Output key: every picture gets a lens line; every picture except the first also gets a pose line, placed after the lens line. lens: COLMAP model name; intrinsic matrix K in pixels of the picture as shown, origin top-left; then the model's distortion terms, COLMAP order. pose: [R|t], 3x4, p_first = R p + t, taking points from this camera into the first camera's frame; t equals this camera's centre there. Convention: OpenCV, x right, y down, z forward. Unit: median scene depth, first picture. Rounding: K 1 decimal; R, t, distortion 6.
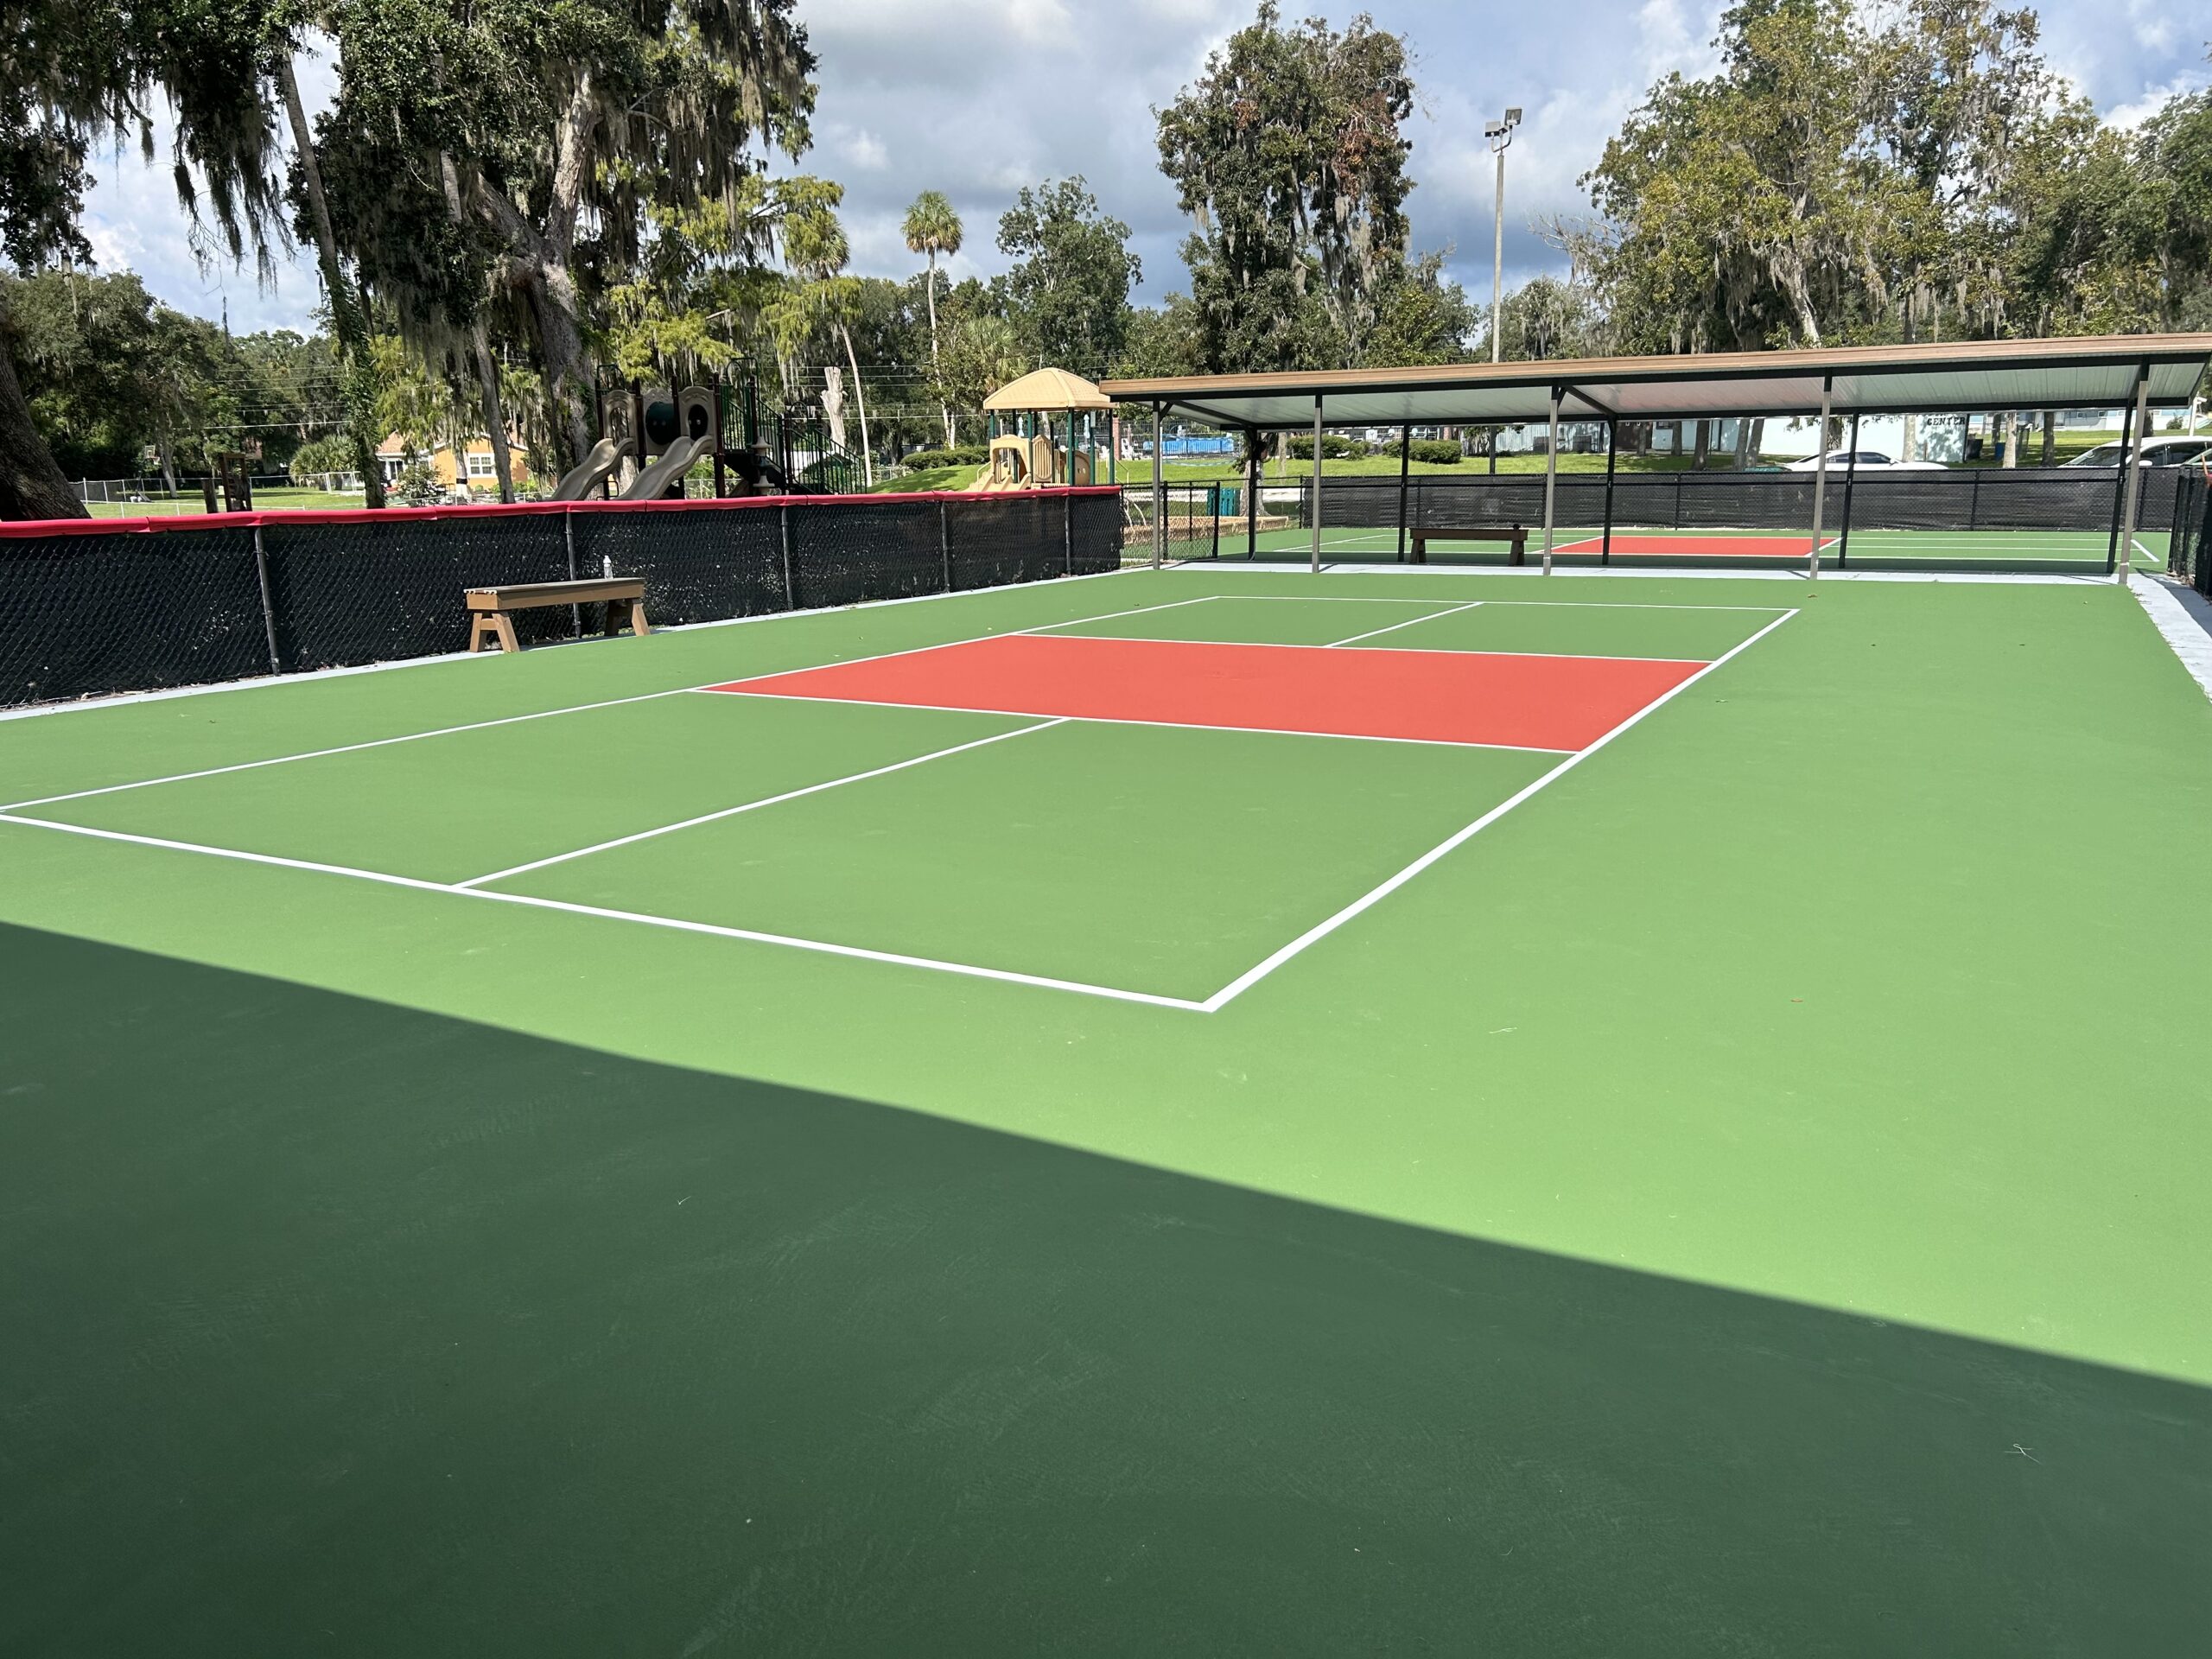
lens RADIAL K [[1649.1, 0, 1106.0], [0, 1649.1, 829.5], [0, 0, 1]] dist [0.083424, -0.097668]
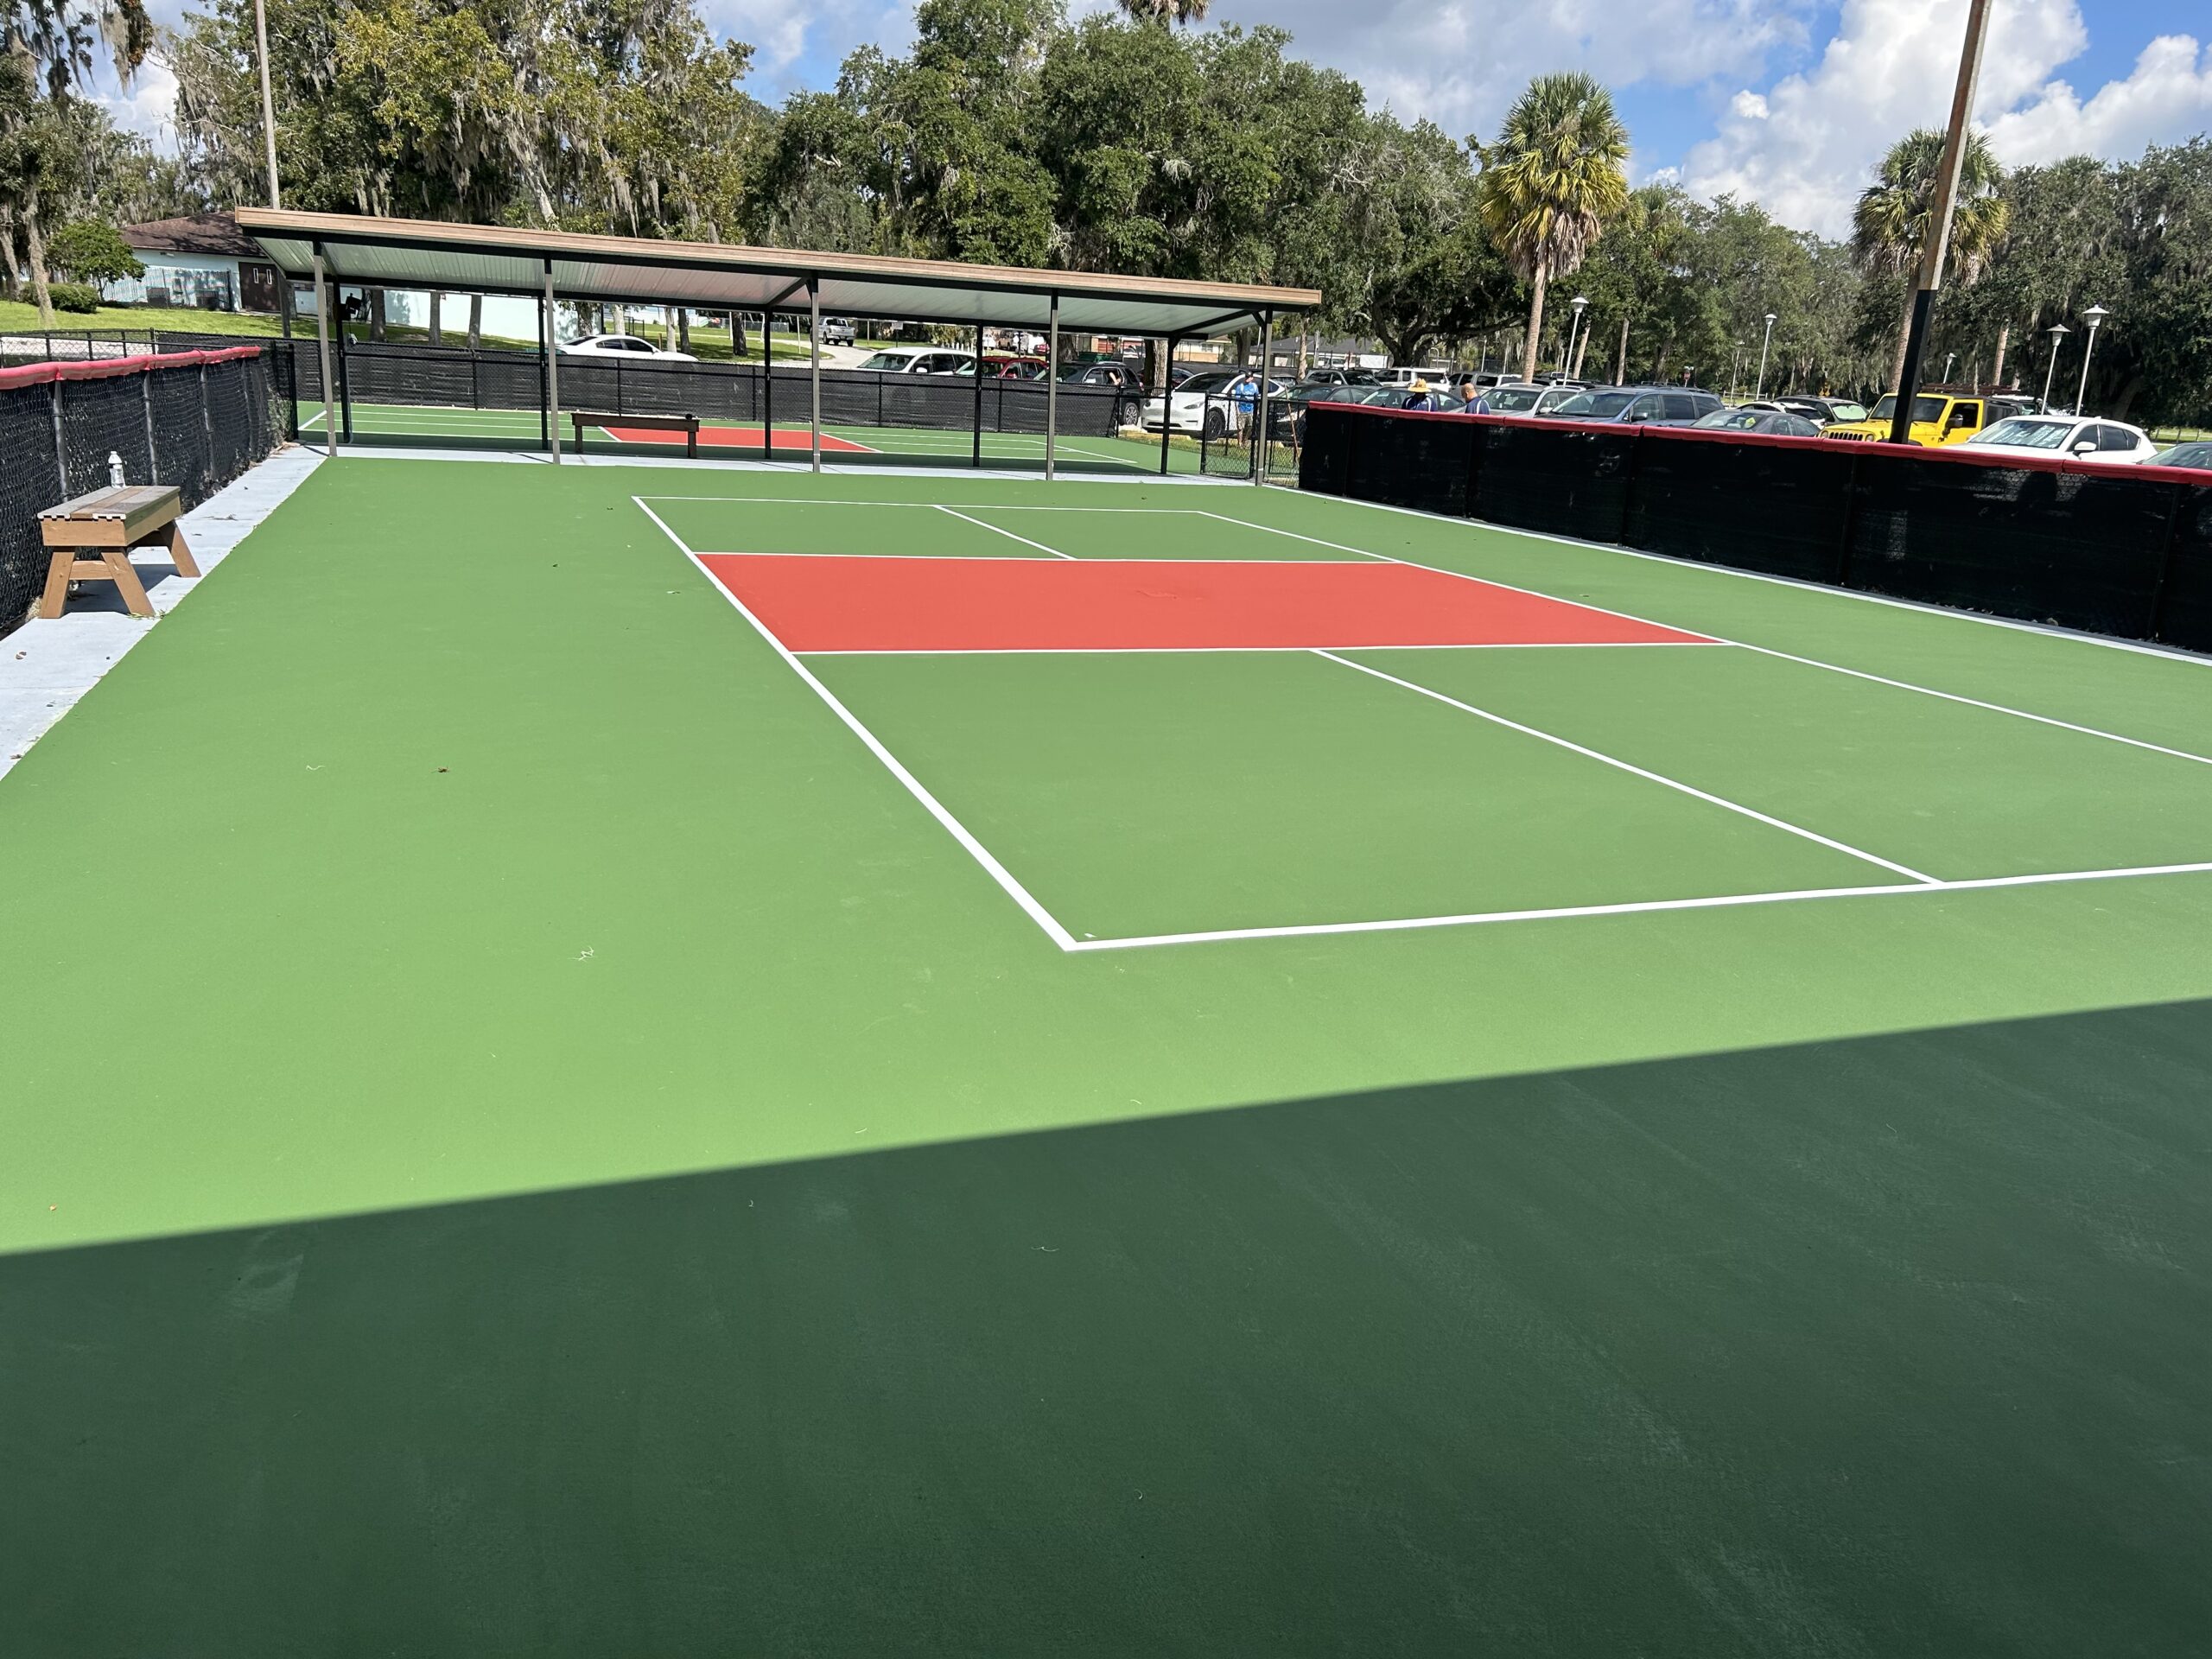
lens RADIAL K [[1649.1, 0, 1106.0], [0, 1649.1, 829.5], [0, 0, 1]] dist [0.083424, -0.097668]
pose [[0.651663, -0.160074, 0.741425, -0.339404], [0.105670, 0.987105, 0.120239, -0.036758], [-0.751112, -0.000009, 0.660175, 0.182939]]
